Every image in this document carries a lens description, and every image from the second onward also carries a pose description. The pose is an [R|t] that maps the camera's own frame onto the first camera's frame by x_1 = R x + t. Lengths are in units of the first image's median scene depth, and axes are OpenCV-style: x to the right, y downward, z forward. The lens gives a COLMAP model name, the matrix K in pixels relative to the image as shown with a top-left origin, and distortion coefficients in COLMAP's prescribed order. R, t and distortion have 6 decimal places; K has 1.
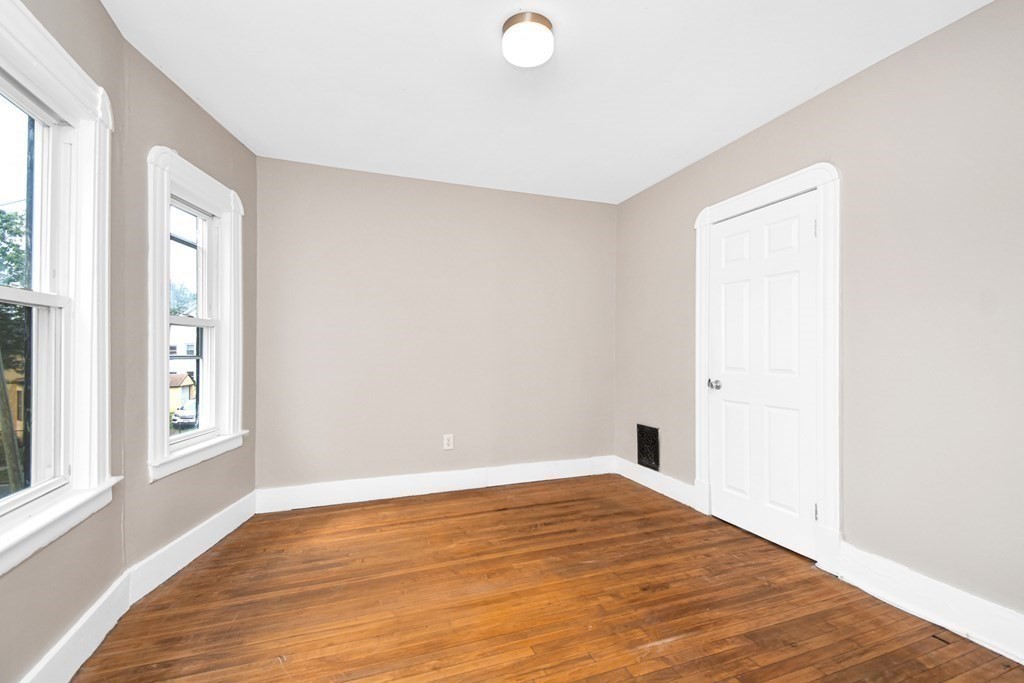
lens RADIAL K [[455.4, 0, 516.6], [0, 455.4, 348.7], [0, 0, 1]] dist [0.049373, -0.029548]
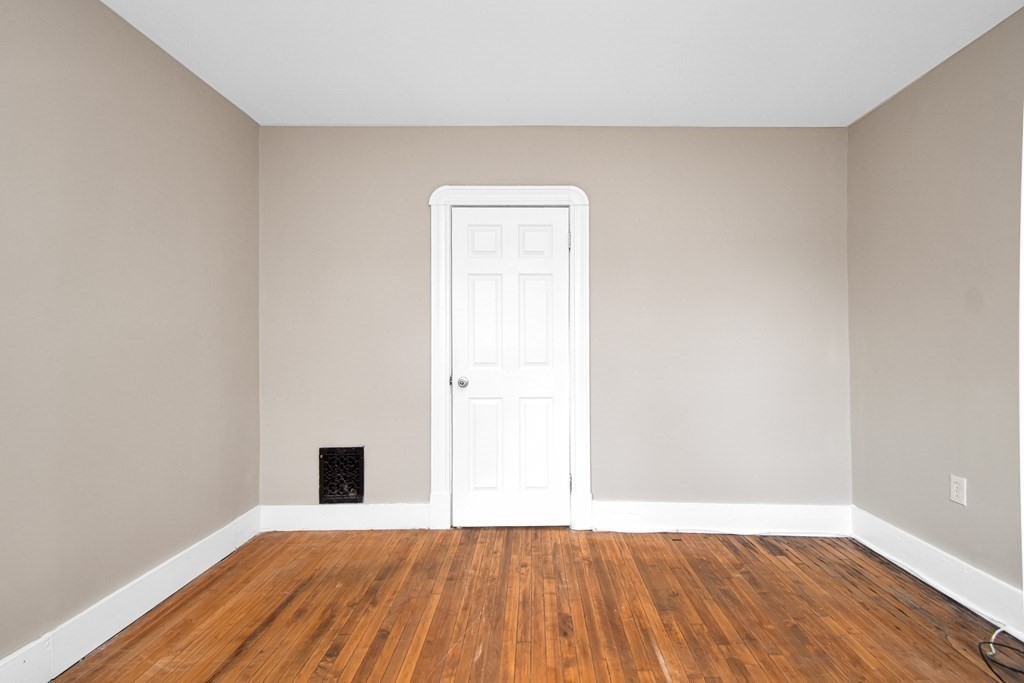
lens RADIAL K [[461.7, 0, 537.6], [0, 461.7, 338.9], [0, 0, 1]] dist [0.037303, -0.015418]
pose [[0.346778, 0.002692, 0.937943, -0.419278], [0.000900, 0.999994, -0.003202, -0.004613], [-0.937947, 0.001954, 0.346774, 0.598040]]
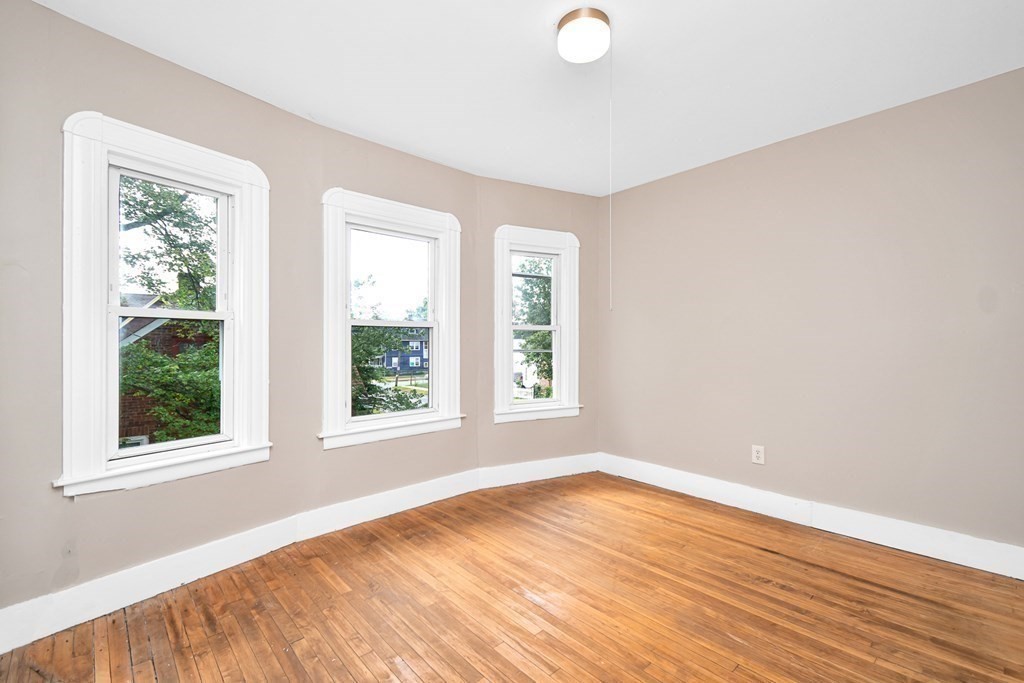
lens RADIAL K [[455.4, 0, 516.6], [0, 455.4, 348.7], [0, 0, 1]] dist [0.049373, -0.029548]
pose [[0.365306, 0.011314, -0.930819, 0.627044], [0.003175, 0.999905, 0.013400, -0.004704], [0.930882, -0.007850, 0.365236, 0.366568]]
